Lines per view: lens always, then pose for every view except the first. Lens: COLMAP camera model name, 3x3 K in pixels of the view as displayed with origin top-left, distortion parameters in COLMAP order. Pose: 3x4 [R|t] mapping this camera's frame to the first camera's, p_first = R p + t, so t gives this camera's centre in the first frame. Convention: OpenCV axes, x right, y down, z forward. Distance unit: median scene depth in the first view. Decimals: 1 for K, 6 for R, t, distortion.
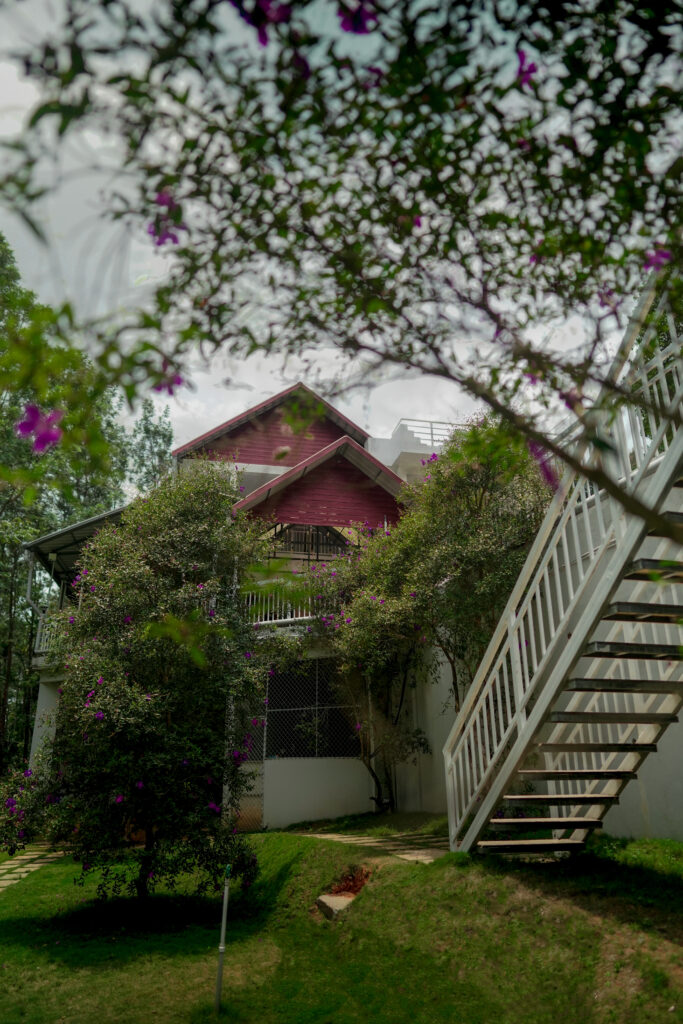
lens RADIAL K [[669.1, 0, 335.2], [0, 669.1, 513.3], [0, 0, 1]] dist [-0.010781, 0.003247]
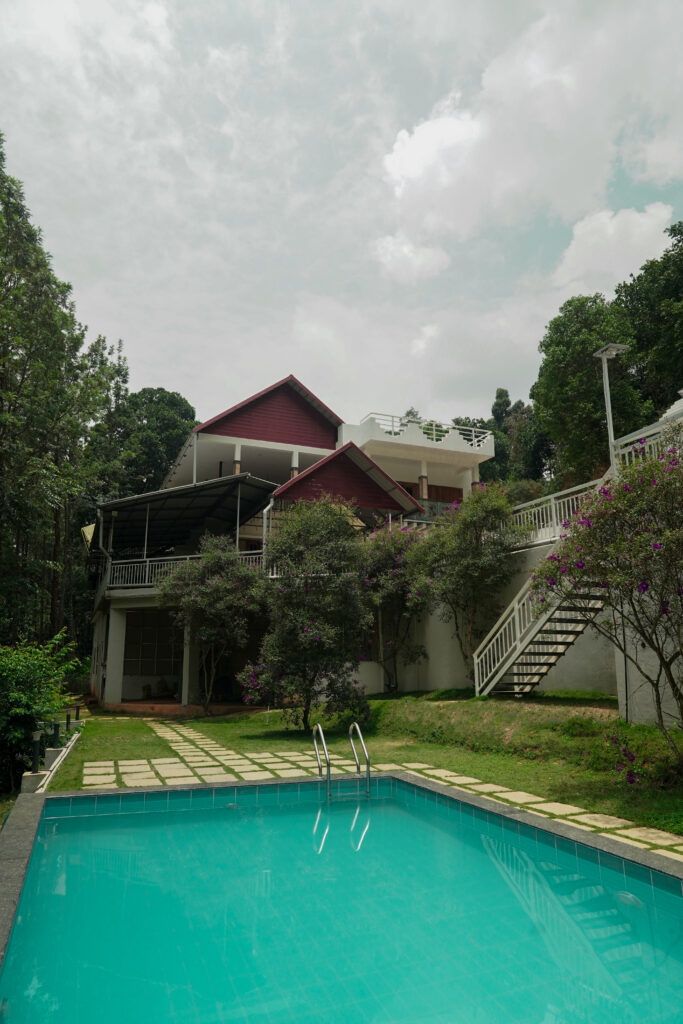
lens RADIAL K [[669.1, 0, 343.2], [0, 669.1, 512.1], [0, 0, 1]] dist [-0.010781, 0.003247]
pose [[0.981309, 0.041287, 0.187959, -0.252244], [-0.064116, 0.991055, 0.117047, -0.129420], [-0.181445, -0.126910, 0.975178, -0.380251]]
